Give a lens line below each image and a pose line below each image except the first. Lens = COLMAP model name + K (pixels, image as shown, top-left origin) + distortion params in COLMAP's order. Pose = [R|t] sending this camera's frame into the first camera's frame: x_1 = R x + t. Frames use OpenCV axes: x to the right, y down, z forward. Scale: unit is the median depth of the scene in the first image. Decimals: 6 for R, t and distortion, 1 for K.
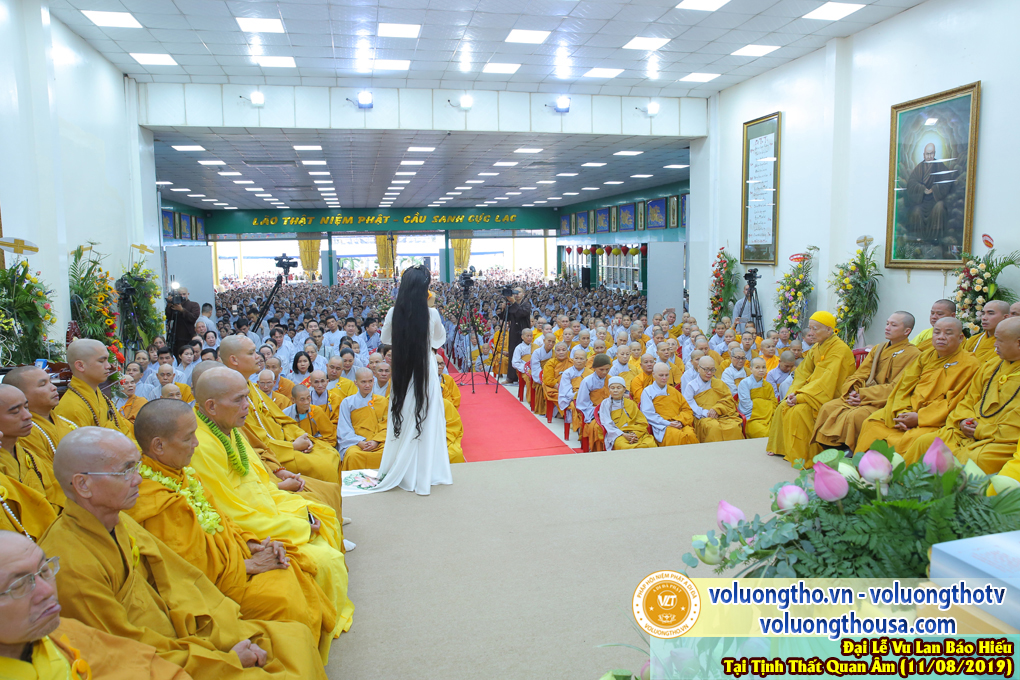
lens RADIAL K [[694.6, 0, 510.0], [0, 694.6, 340.0], [0, 0, 1]] dist [-0.113015, 0.094218]
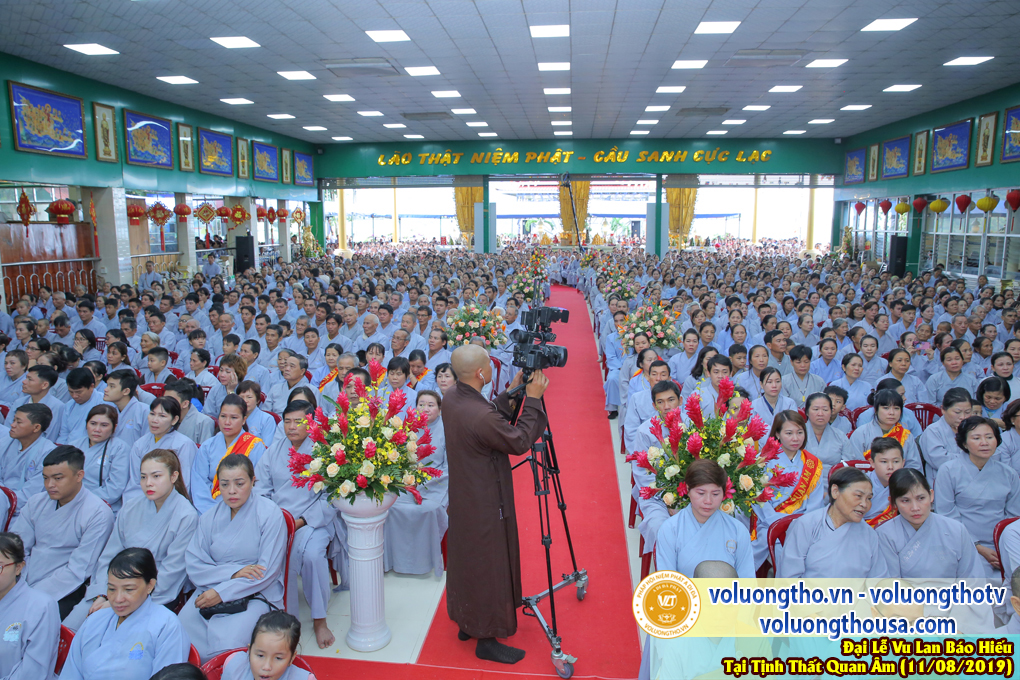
lens RADIAL K [[694.6, 0, 510.0], [0, 694.6, 340.0], [0, 0, 1]] dist [-0.113015, 0.094218]
pose [[0.951331, 0.062895, -0.301685, -0.020218], [-0.050284, 0.997513, 0.049394, -0.028111], [0.304041, -0.031820, 0.952127, 0.340819]]
